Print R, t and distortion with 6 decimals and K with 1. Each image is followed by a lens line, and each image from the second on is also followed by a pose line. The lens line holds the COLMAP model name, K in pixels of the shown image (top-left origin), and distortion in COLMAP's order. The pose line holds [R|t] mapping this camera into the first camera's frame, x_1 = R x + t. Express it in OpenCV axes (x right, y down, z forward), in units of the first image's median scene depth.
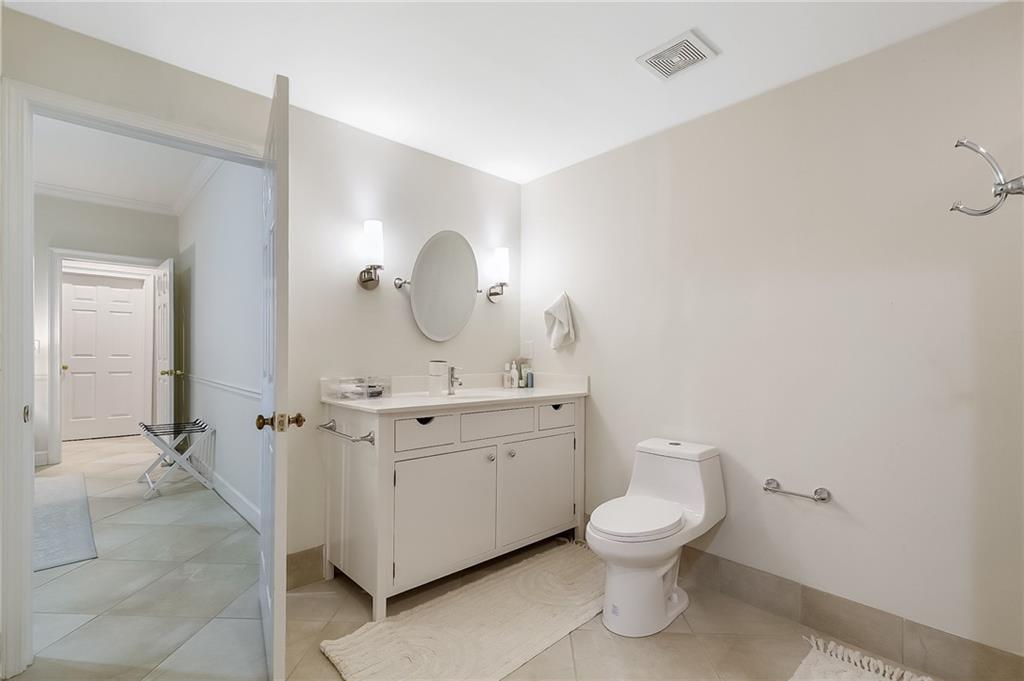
lens RADIAL K [[470.9, 0, 510.2], [0, 470.9, 341.4], [0, 0, 1]] dist [-0.004063, -0.002213]
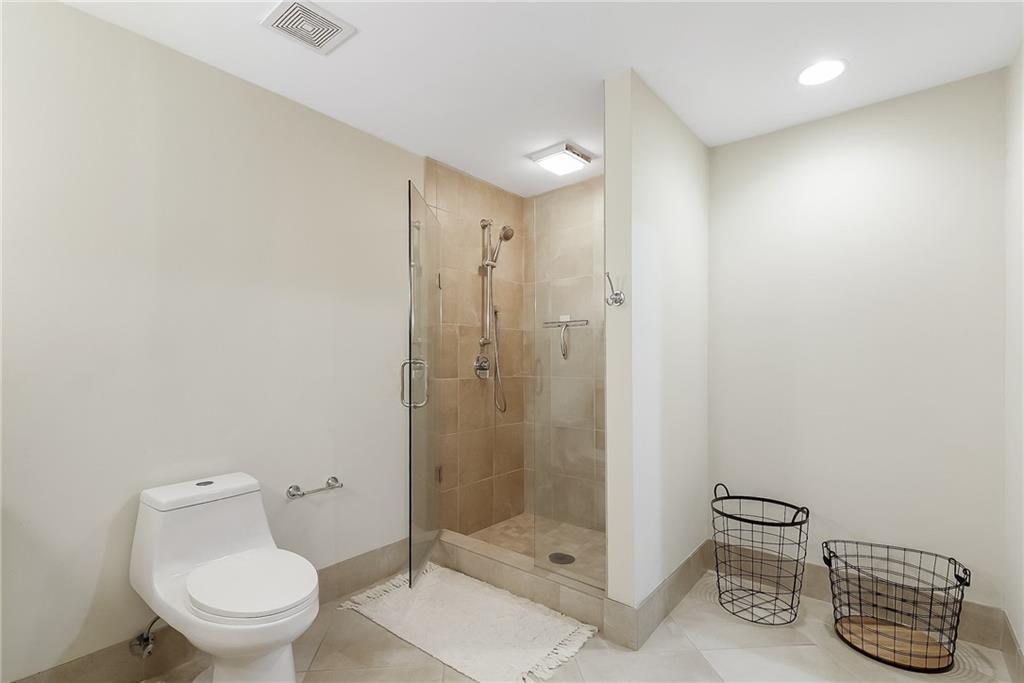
lens RADIAL K [[470.9, 0, 510.0], [0, 470.9, 351.3], [0, 0, 1]] dist [-0.004063, -0.002213]
pose [[-0.134467, 0.007415, 0.990890, -0.552914], [-0.011451, 0.999894, -0.009036, 0.007210], [-0.990852, -0.012562, -0.134368, 0.725884]]
